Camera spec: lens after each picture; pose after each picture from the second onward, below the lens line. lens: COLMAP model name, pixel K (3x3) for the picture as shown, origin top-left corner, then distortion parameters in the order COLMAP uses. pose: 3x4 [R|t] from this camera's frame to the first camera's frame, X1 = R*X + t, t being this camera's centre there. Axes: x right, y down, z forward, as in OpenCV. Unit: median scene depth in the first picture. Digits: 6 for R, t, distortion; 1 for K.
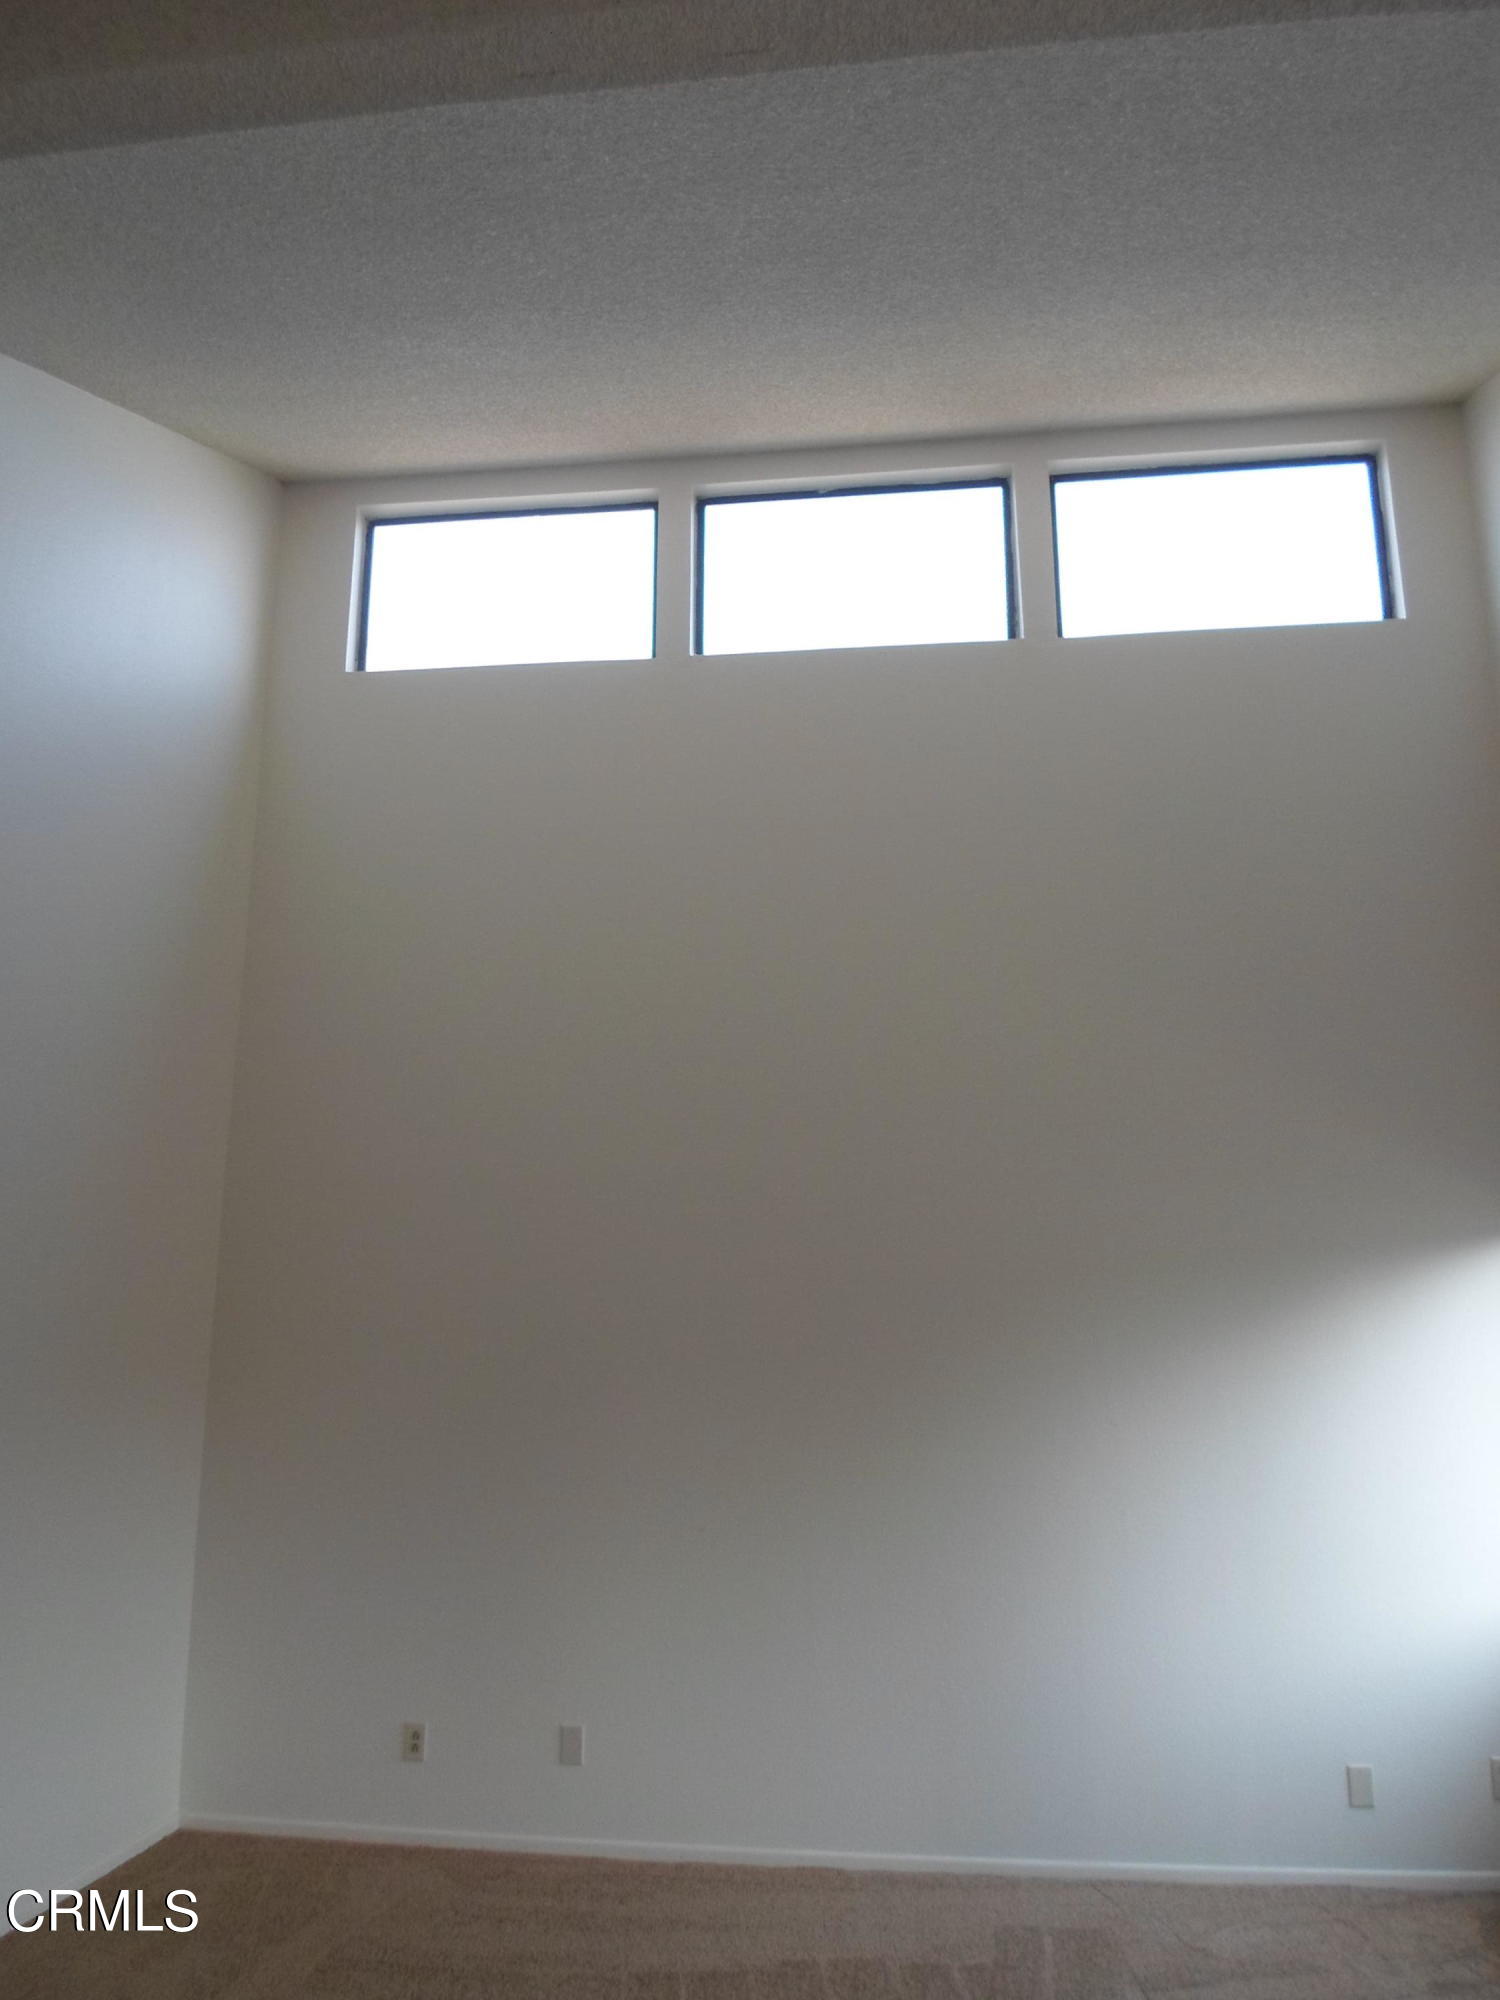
lens RADIAL K [[1494.1, 0, 762.8], [0, 1494.1, 987.7], [0, 0, 1]] dist [-0.038017, -0.001920]
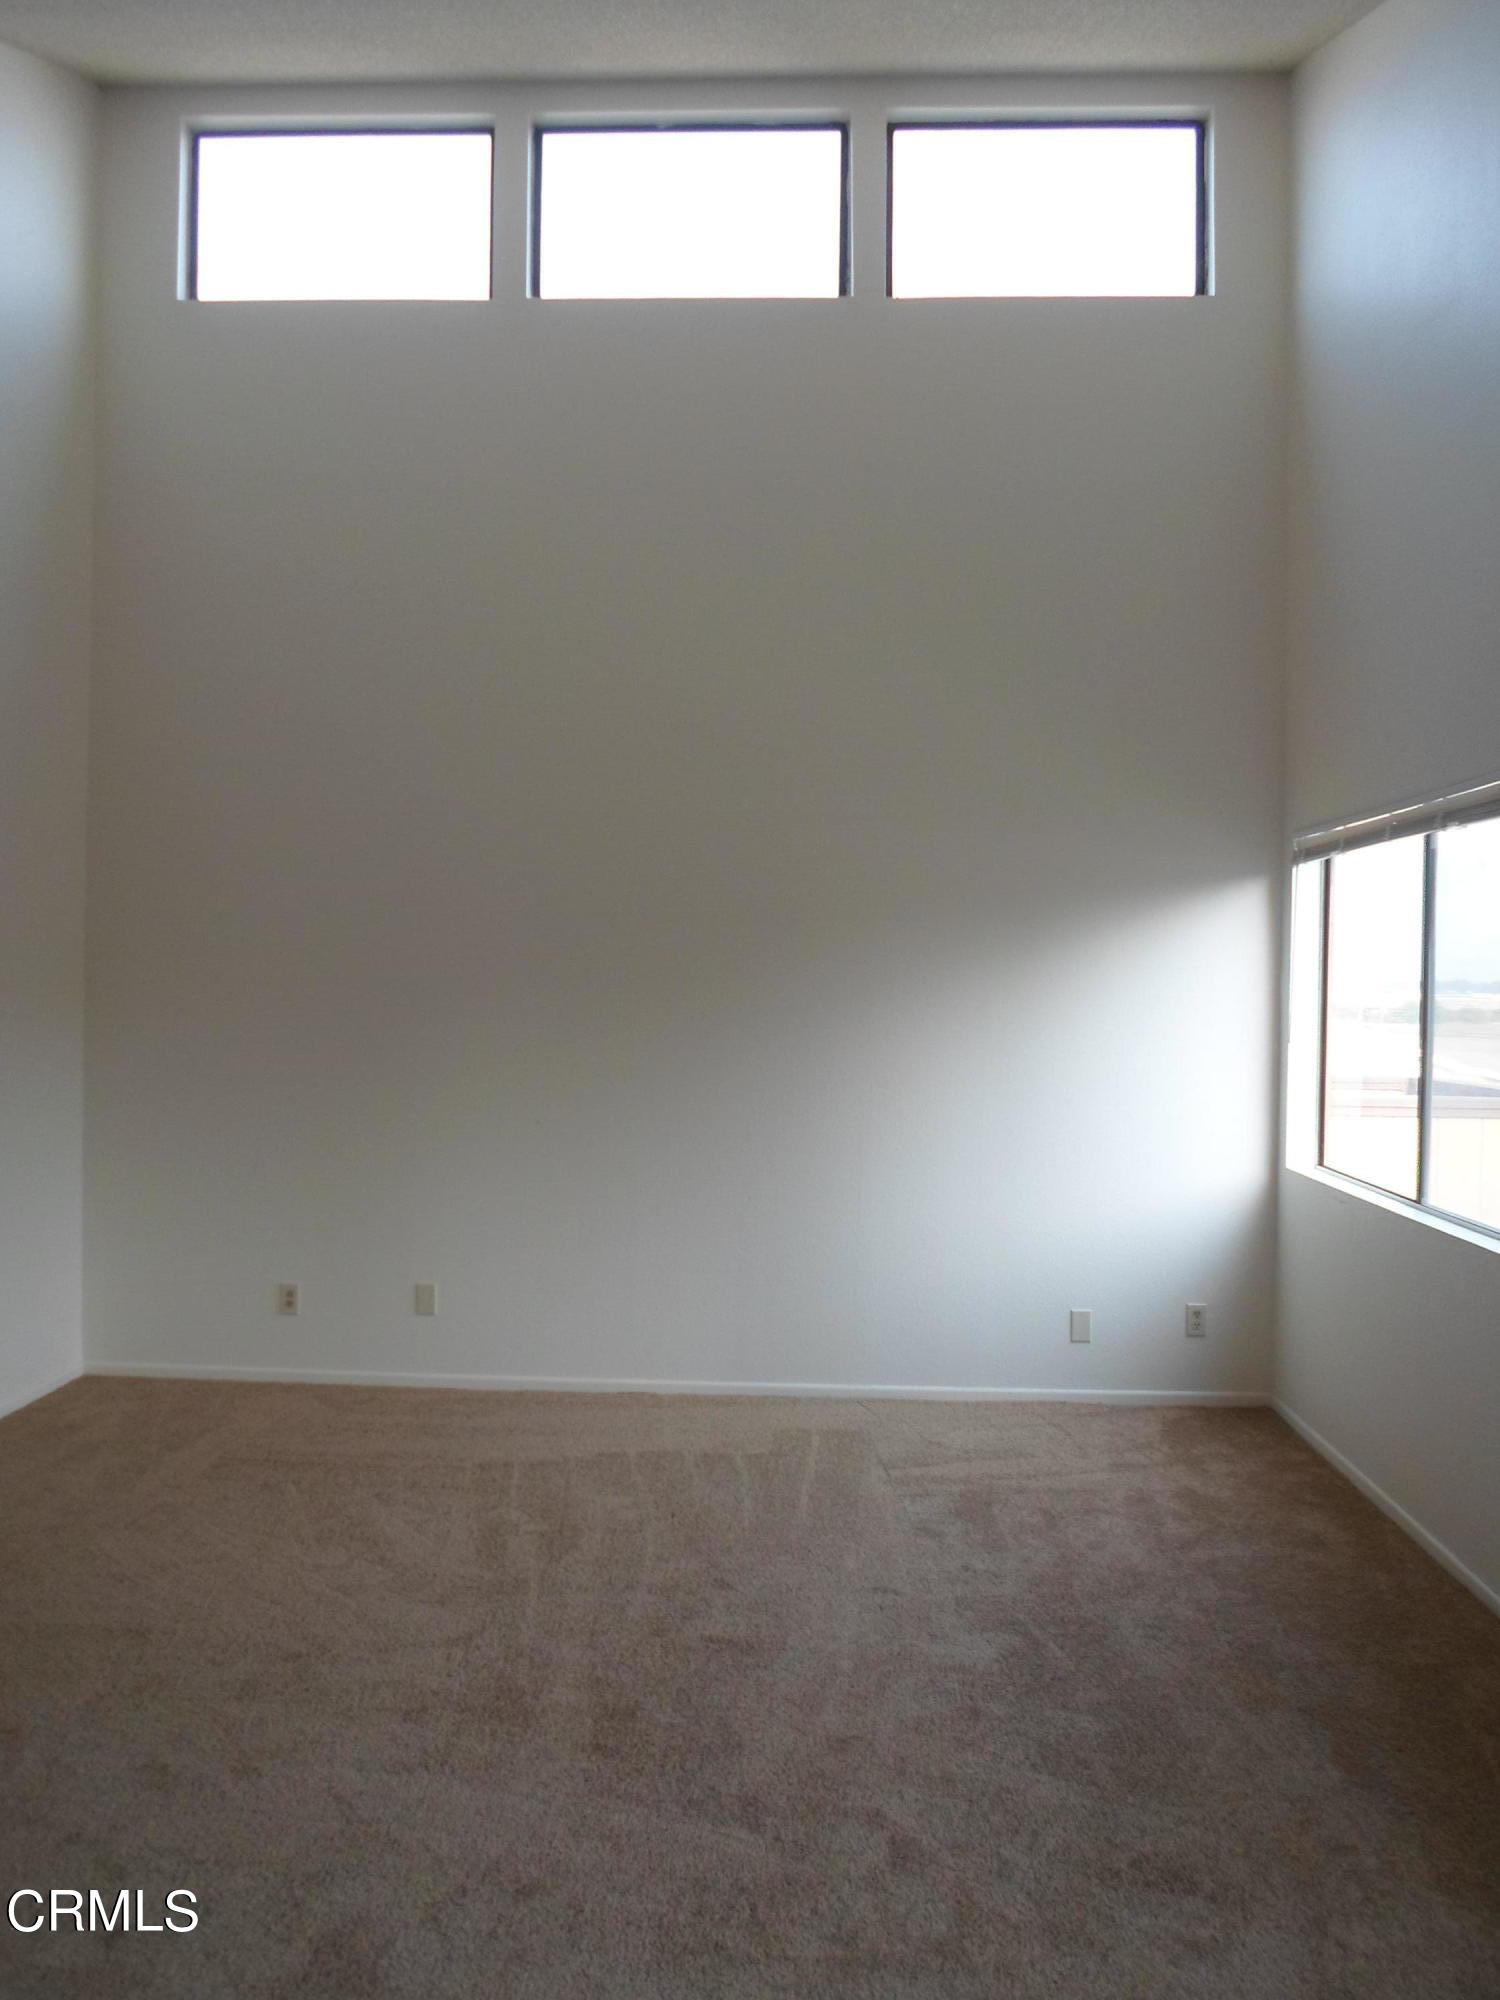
lens RADIAL K [[1494.1, 0, 748.8], [0, 1494.1, 993.1], [0, 0, 1]] dist [-0.038017, -0.001920]
pose [[0.996591, 0.009879, 0.081907, 0.026041], [-0.029058, 0.971218, 0.236413, -0.008263], [-0.077214, -0.237987, 0.968194, -0.100533]]
